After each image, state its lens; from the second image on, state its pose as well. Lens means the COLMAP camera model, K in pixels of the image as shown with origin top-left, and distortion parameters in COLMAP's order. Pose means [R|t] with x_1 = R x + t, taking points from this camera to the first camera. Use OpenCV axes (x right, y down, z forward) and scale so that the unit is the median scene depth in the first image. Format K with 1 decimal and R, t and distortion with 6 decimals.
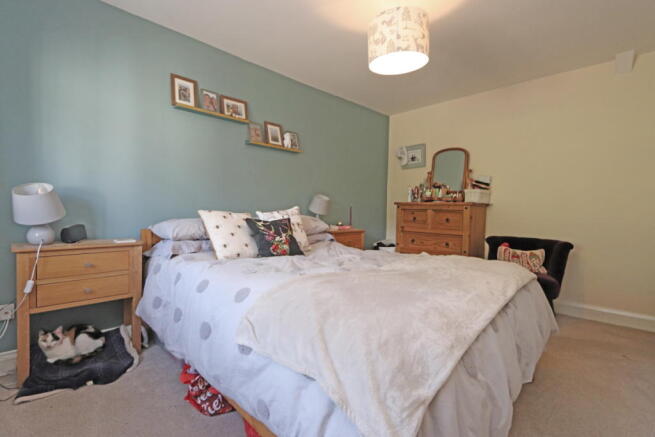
lens RADIAL K [[307.1, 0, 321.0], [0, 307.1, 213.2], [0, 0, 1]] dist [-0.002690, -0.000227]
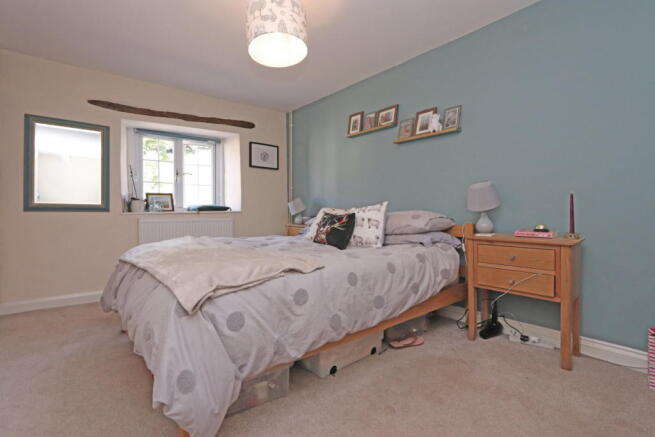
lens RADIAL K [[307.1, 0, 321.0], [0, 307.1, 213.2], [0, 0, 1]] dist [-0.002690, -0.000227]
pose [[-0.108091, 0.003401, -0.994135, 0.865683], [-0.001125, 0.999993, 0.003544, 0.009371], [0.994140, 0.001502, -0.108086, 0.883798]]
